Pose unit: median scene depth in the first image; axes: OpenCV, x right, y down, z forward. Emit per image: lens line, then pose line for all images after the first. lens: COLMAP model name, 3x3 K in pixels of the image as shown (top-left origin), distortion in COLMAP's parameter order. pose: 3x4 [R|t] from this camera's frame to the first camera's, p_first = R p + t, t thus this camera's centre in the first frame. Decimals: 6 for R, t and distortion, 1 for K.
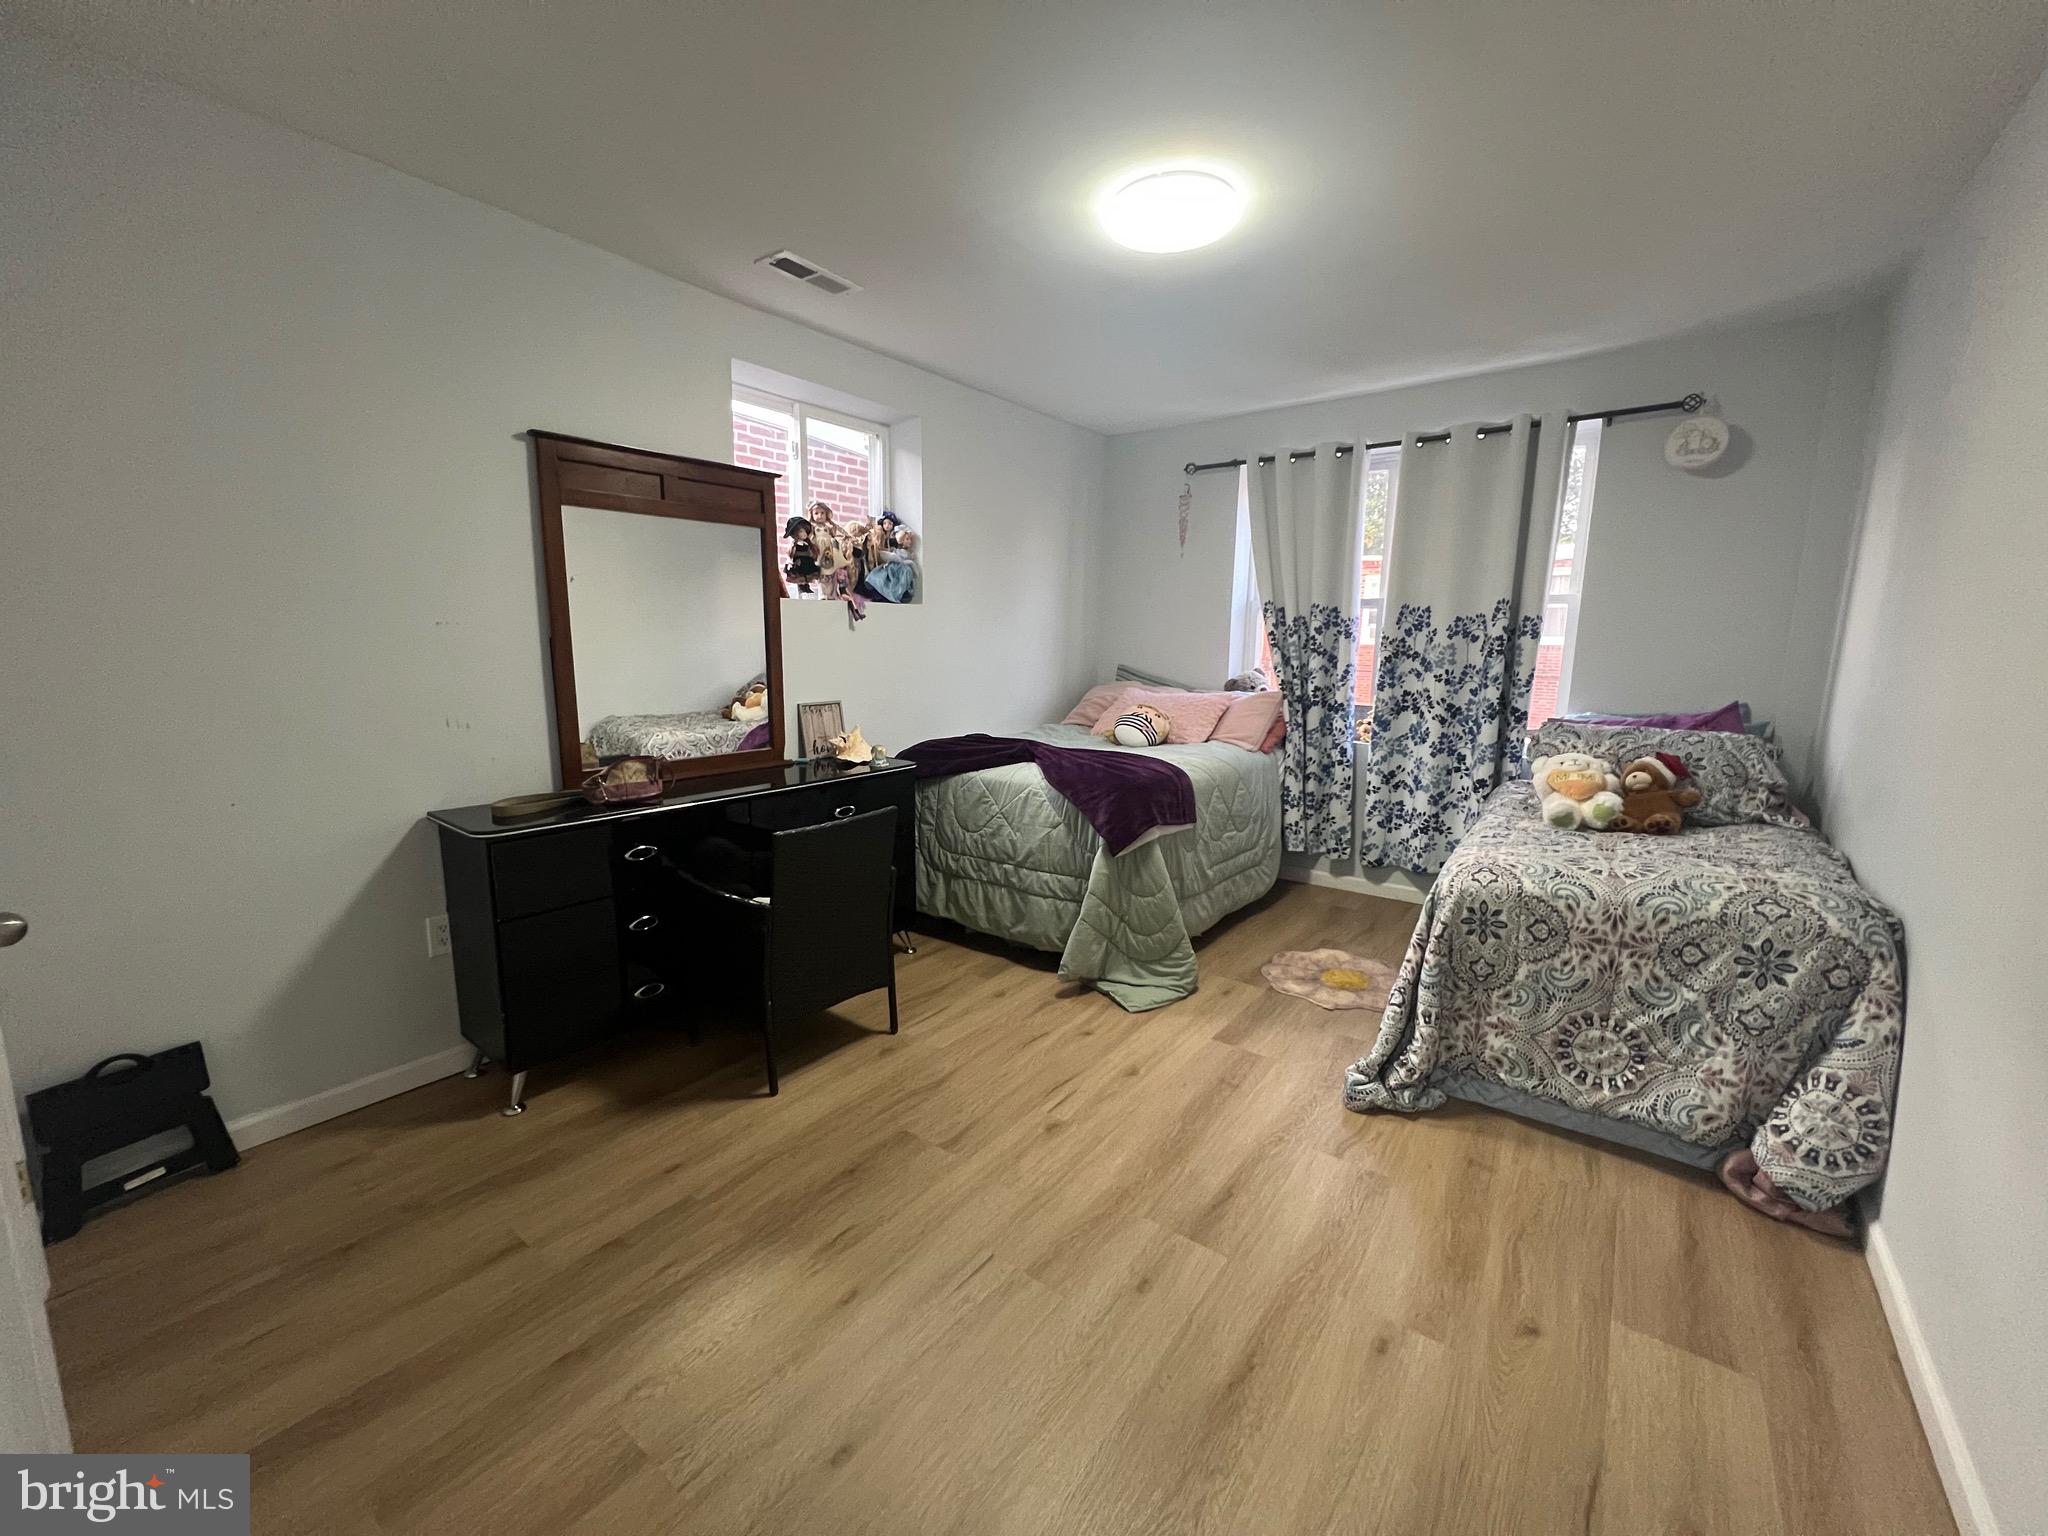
lens RADIAL K [[817.7, 0, 1022.3], [0, 817.7, 771.4], [0, 0, 1]] dist [0.000189, 0.000194]
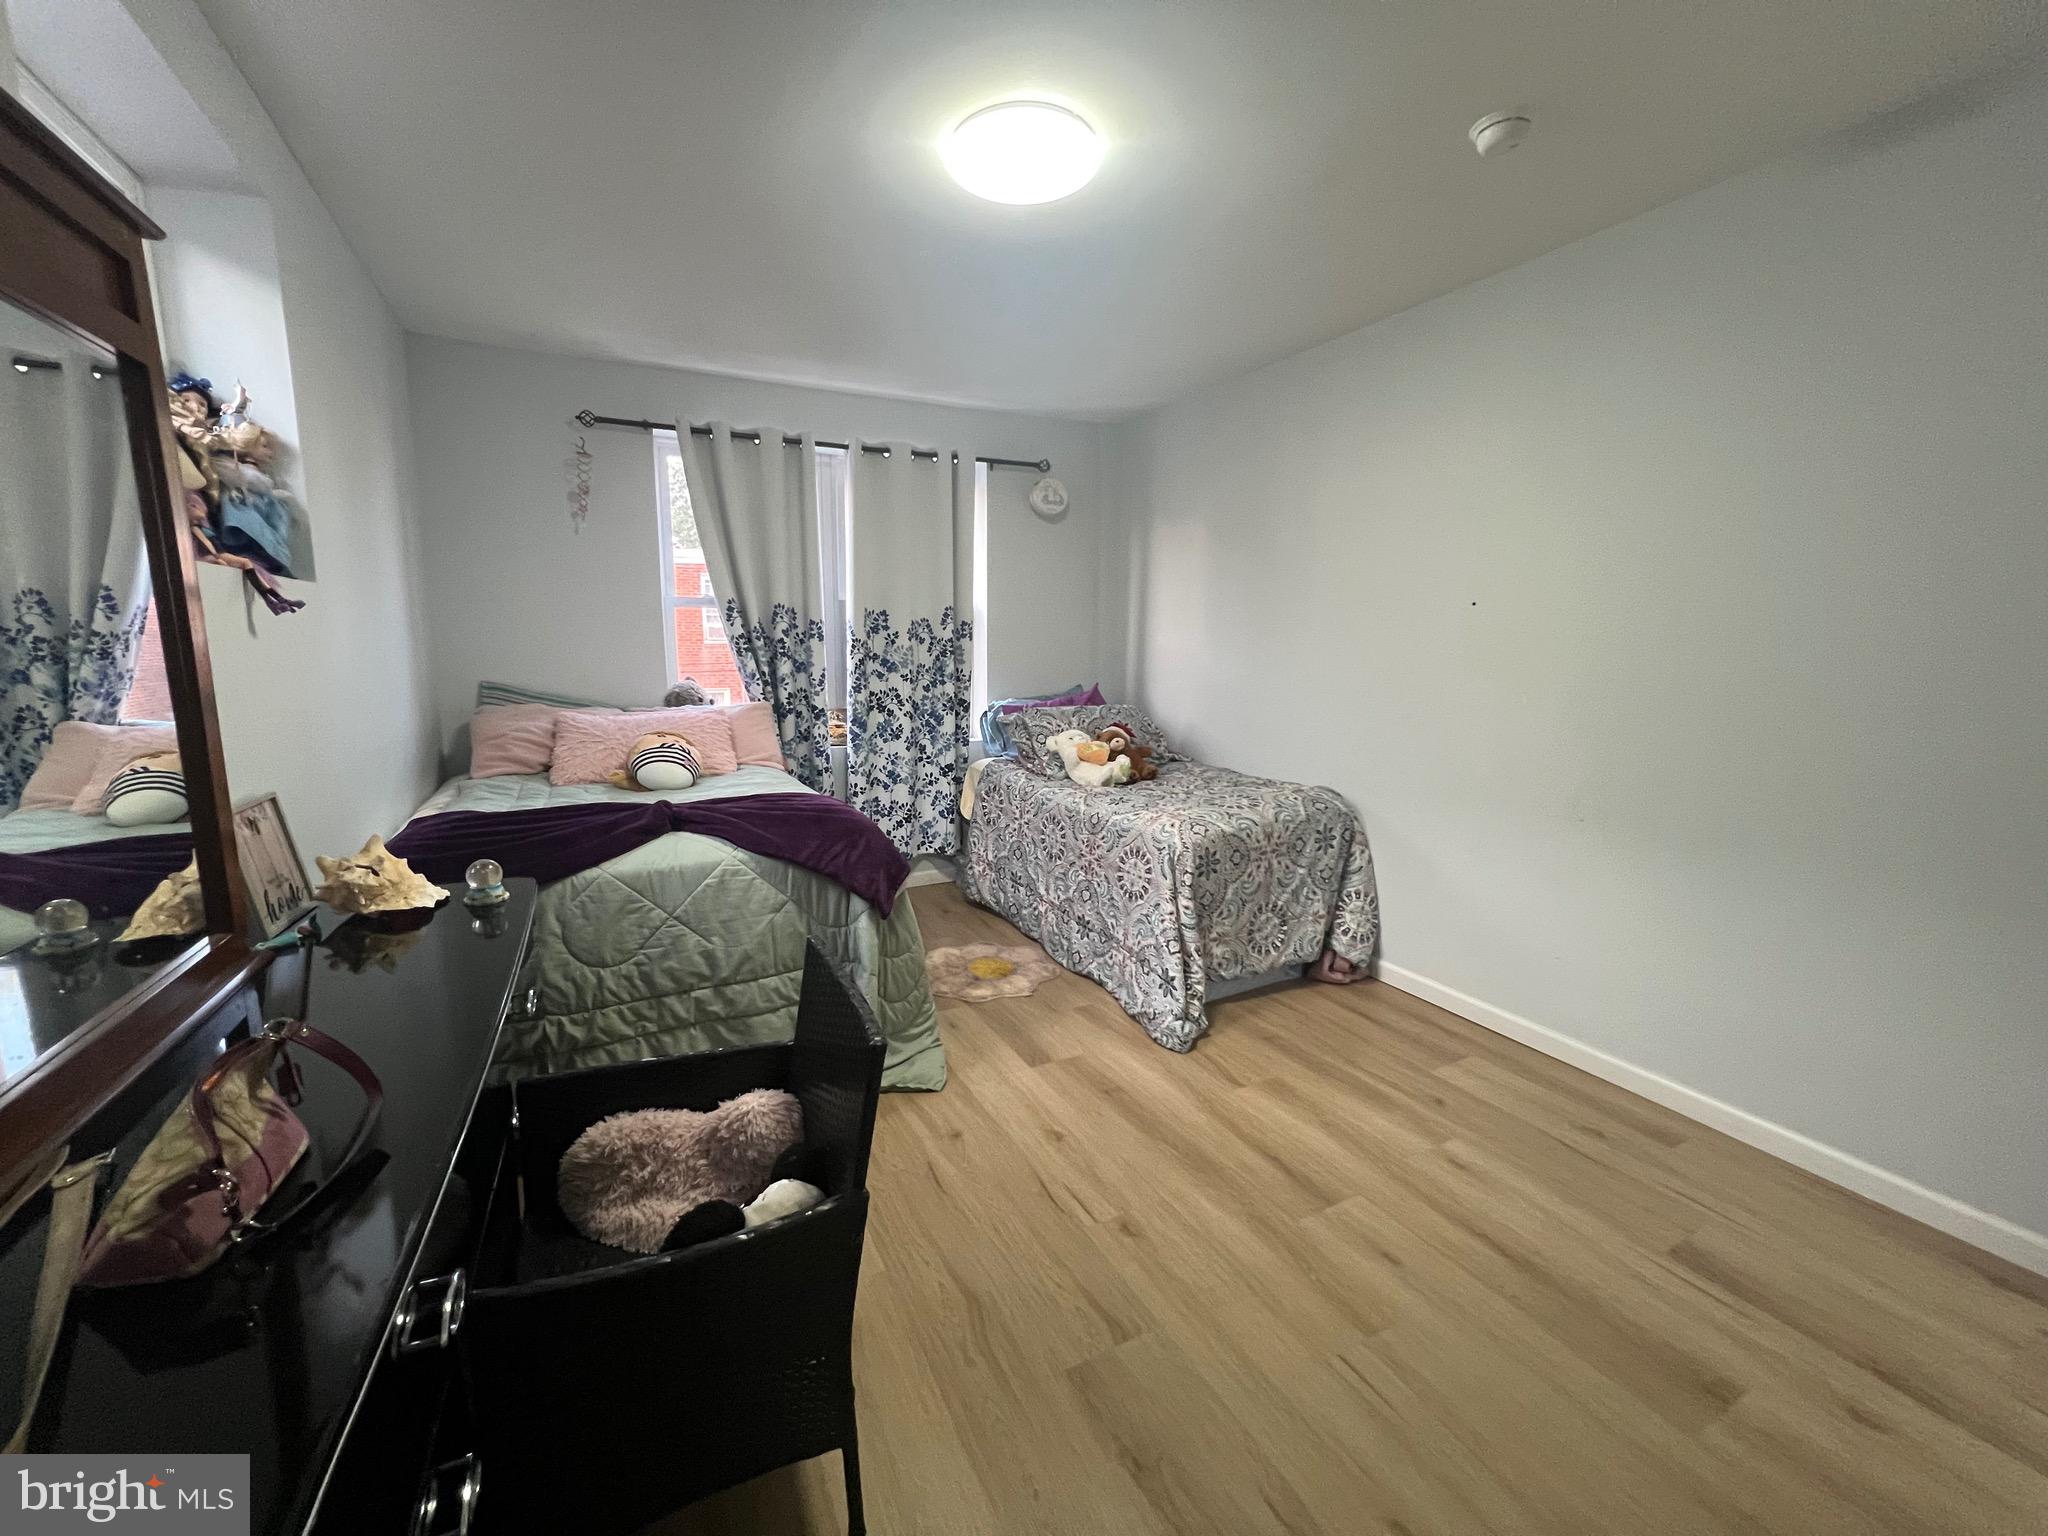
lens RADIAL K [[817.7, 0, 1023.4], [0, 817.7, 770.5], [0, 0, 1]] dist [0.000189, 0.000194]
pose [[0.433451, -0.149438, 0.888700, -0.477543], [0.146849, 0.984687, 0.093955, -0.086428], [-0.889132, 0.089779, 0.448759, 0.468781]]
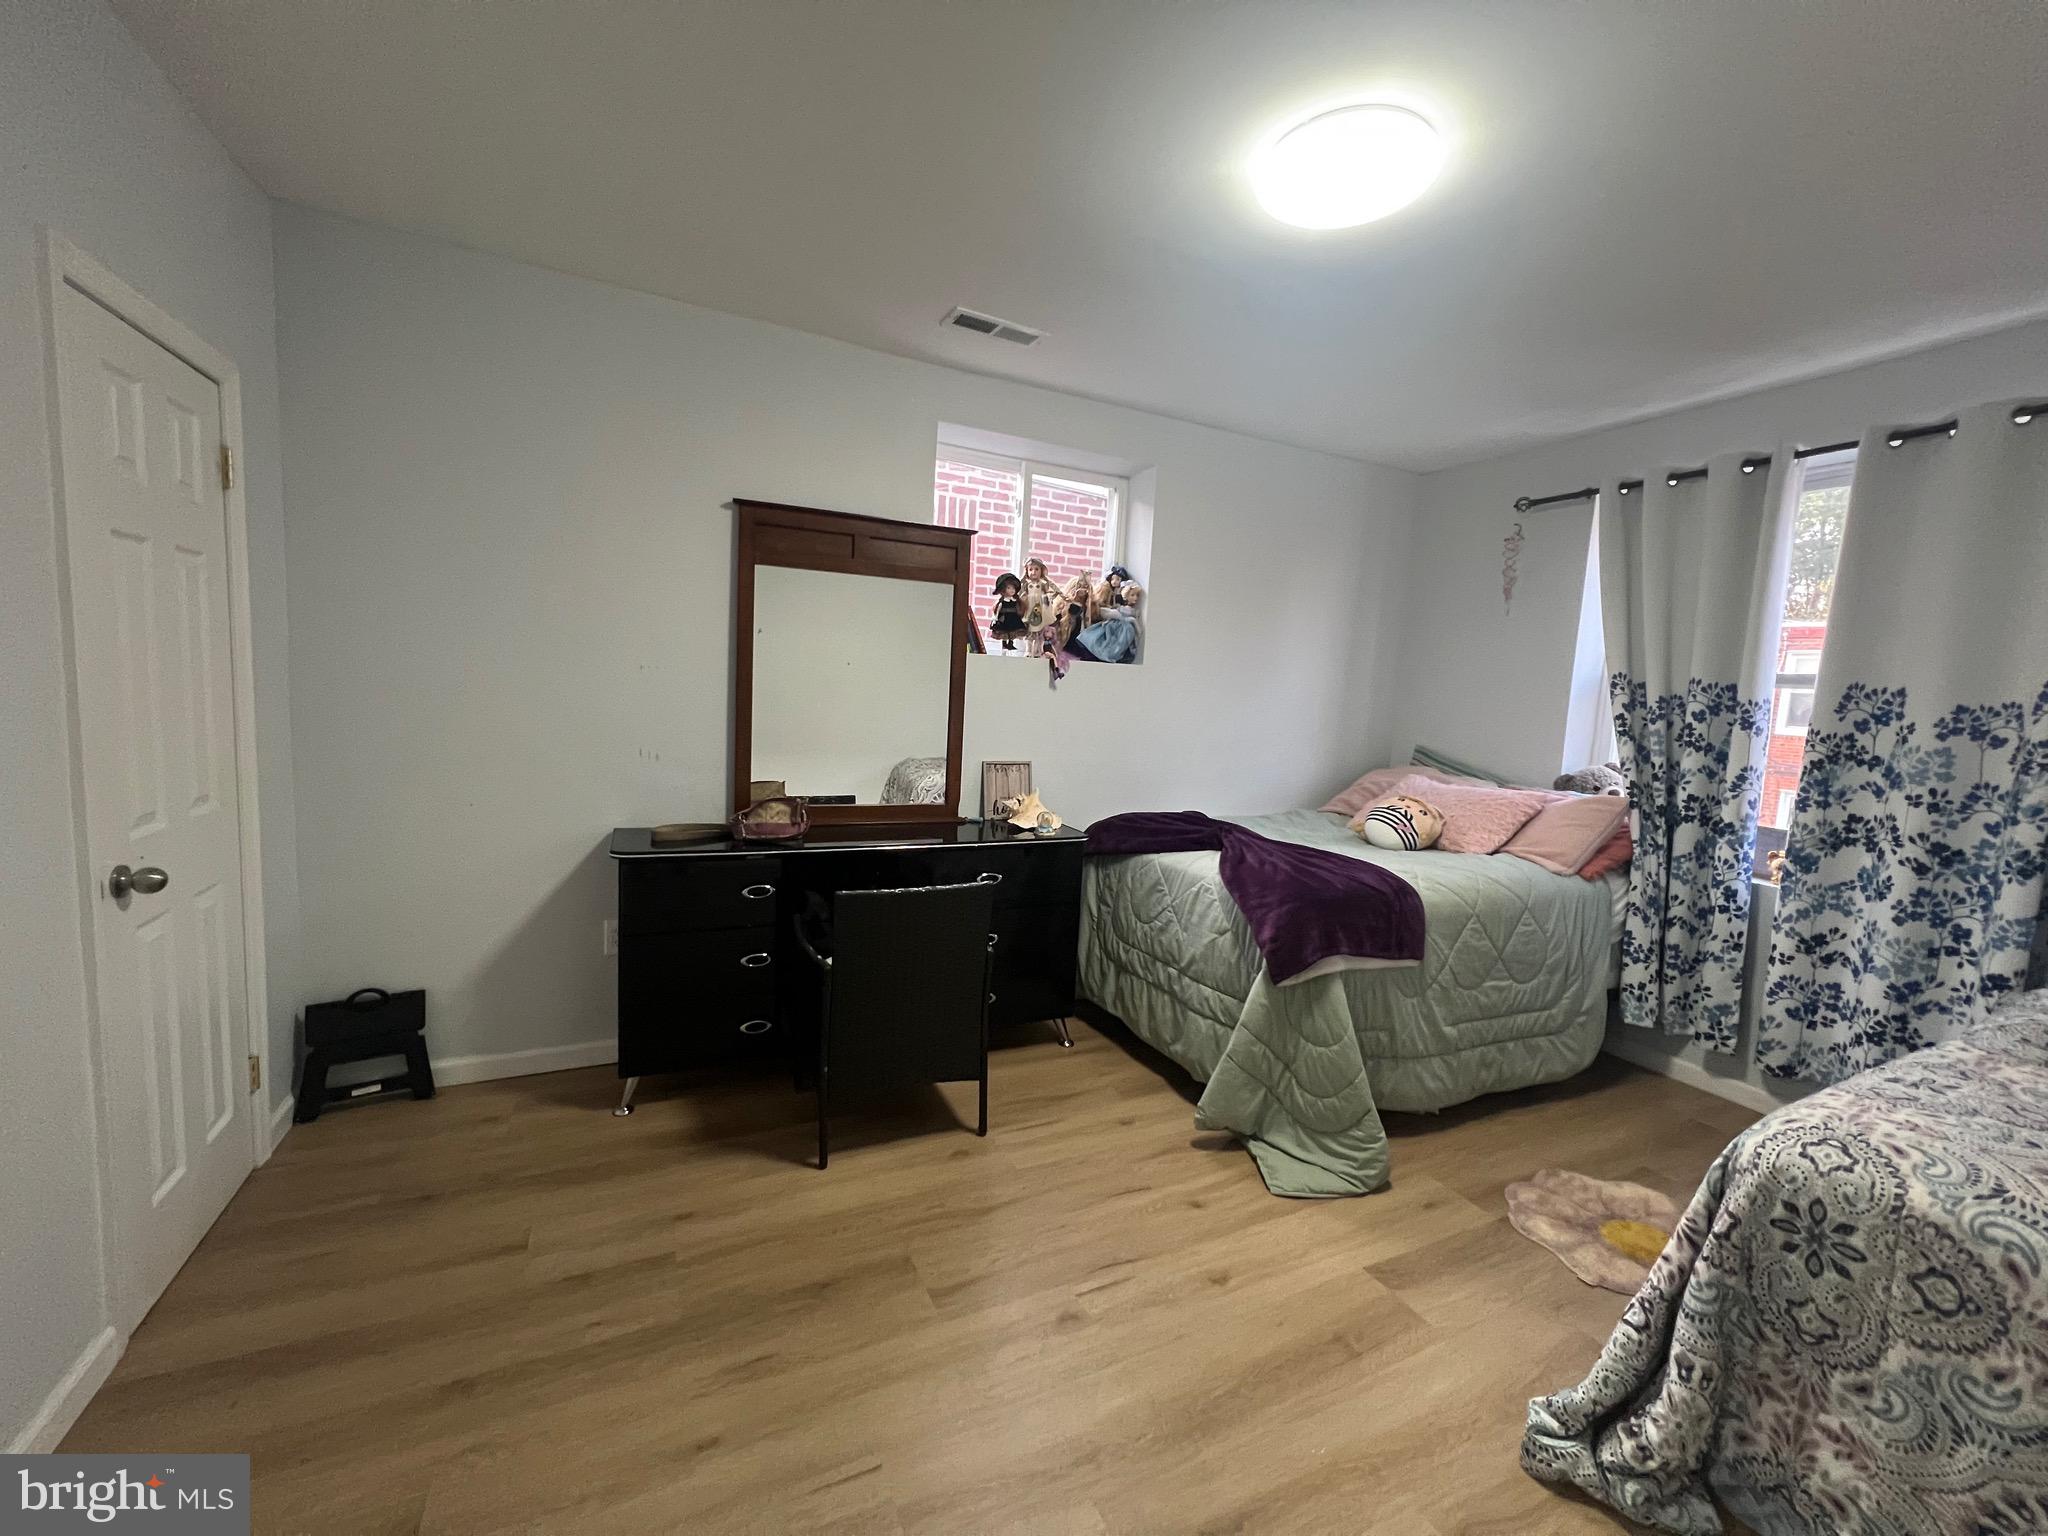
lens RADIAL K [[817.7, 0, 1021.9], [0, 817.7, 770.7], [0, 0, 1]] dist [0.000189, 0.000194]
pose [[0.890296, 0.083035, -0.447748, 0.212135], [-0.117325, 0.991867, -0.049346, -0.029969], [0.440009, 0.096464, 0.892797, 0.157726]]
